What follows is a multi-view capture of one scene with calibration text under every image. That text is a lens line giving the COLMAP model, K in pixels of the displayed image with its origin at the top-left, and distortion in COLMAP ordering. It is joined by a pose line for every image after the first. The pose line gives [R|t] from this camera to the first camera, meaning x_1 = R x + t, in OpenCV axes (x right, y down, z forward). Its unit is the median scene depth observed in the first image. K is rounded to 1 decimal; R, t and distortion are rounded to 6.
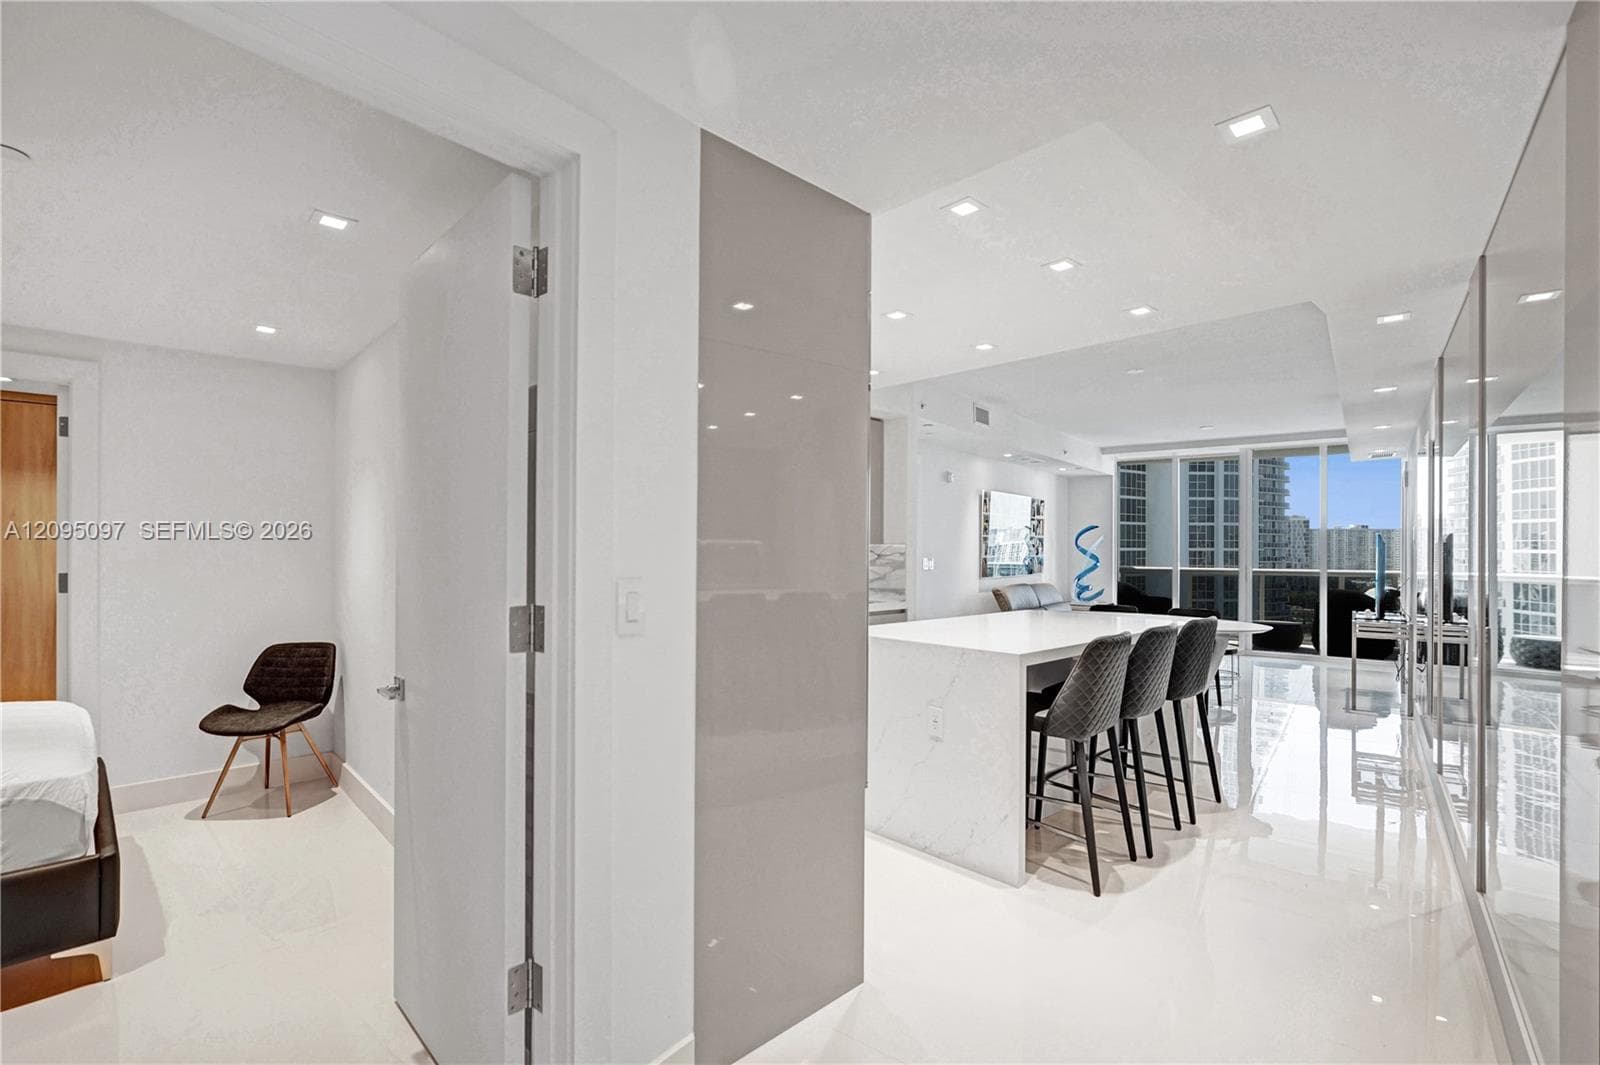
lens RADIAL K [[727.4, 0, 800.0], [0, 727.4, 539.3], [0, 0, 1]] dist [-0.011056, 0.003958]
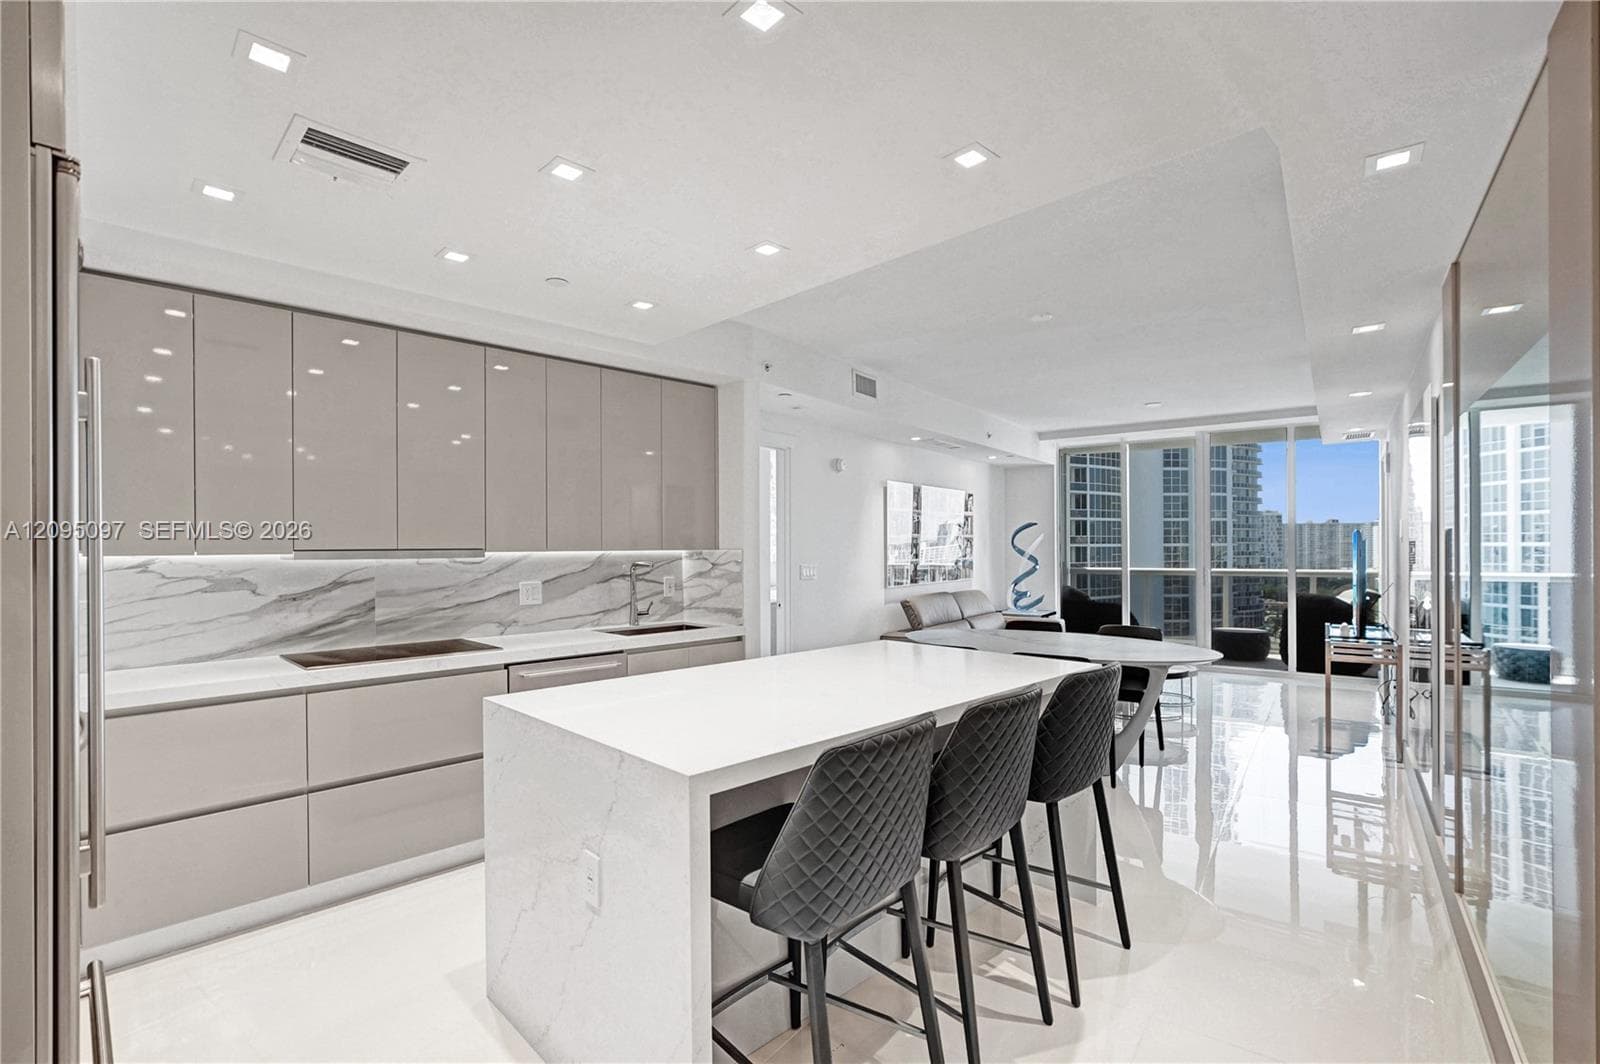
lens RADIAL K [[727.5, 0, 801.1], [0, 727.5, 543.3], [0, 0, 1]] dist [-0.004921, 0.000467]
pose [[0.999548, -0.011579, 0.027745, 0.129077], [0.011424, 0.999918, 0.005747, -0.002508], [-0.027809, -0.005427, 0.999599, 0.170476]]
